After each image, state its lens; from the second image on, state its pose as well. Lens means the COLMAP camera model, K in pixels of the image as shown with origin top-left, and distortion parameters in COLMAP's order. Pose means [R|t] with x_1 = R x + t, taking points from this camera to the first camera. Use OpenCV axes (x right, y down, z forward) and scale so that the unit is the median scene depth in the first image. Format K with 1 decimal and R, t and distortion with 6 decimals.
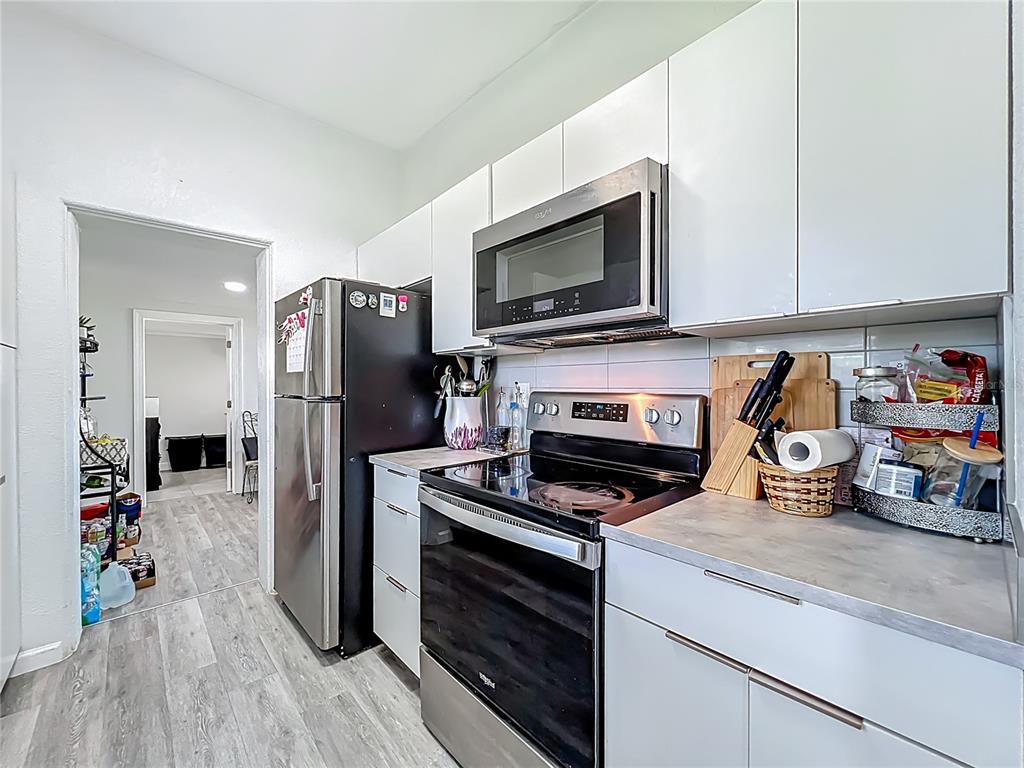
lens RADIAL K [[417.8, 0, 507.0], [0, 417.8, 388.0], [0, 0, 1]] dist [0.001589, 0.001034]
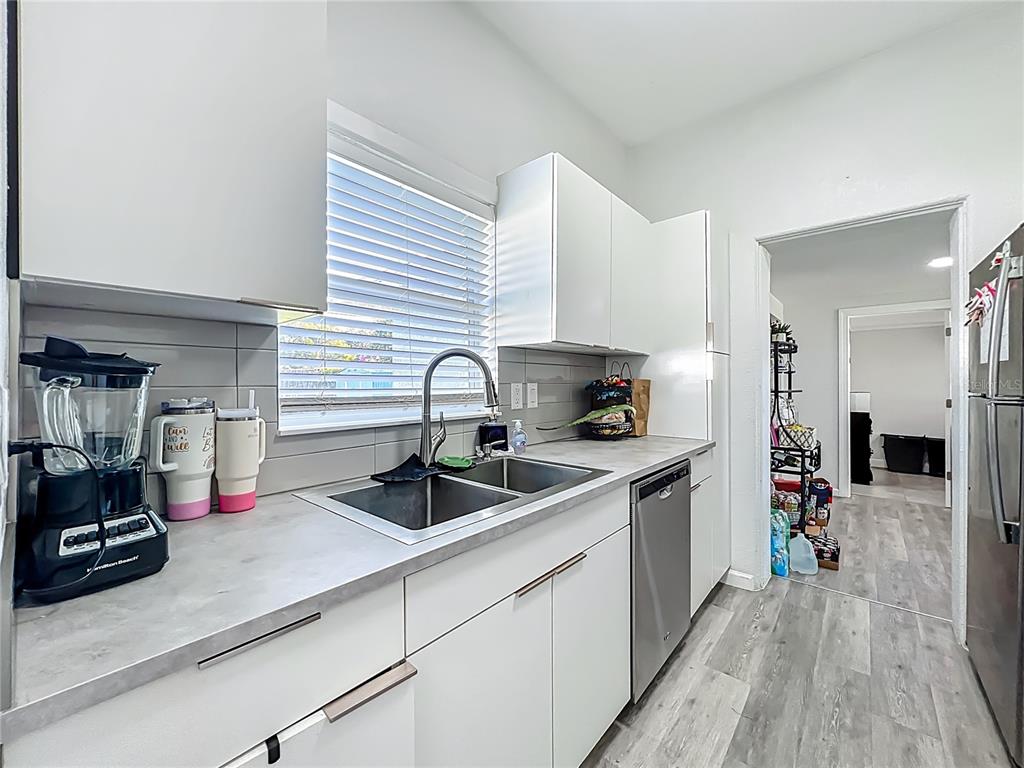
lens RADIAL K [[417.8, 0, 516.5], [0, 417.8, 382.0], [0, 0, 1]] dist [0.001589, 0.001034]
pose [[0.137268, 0.004404, -0.990524, 0.101035], [-0.006857, 0.999970, 0.003496, -0.000620], [0.990510, 0.006312, 0.137294, 0.067656]]
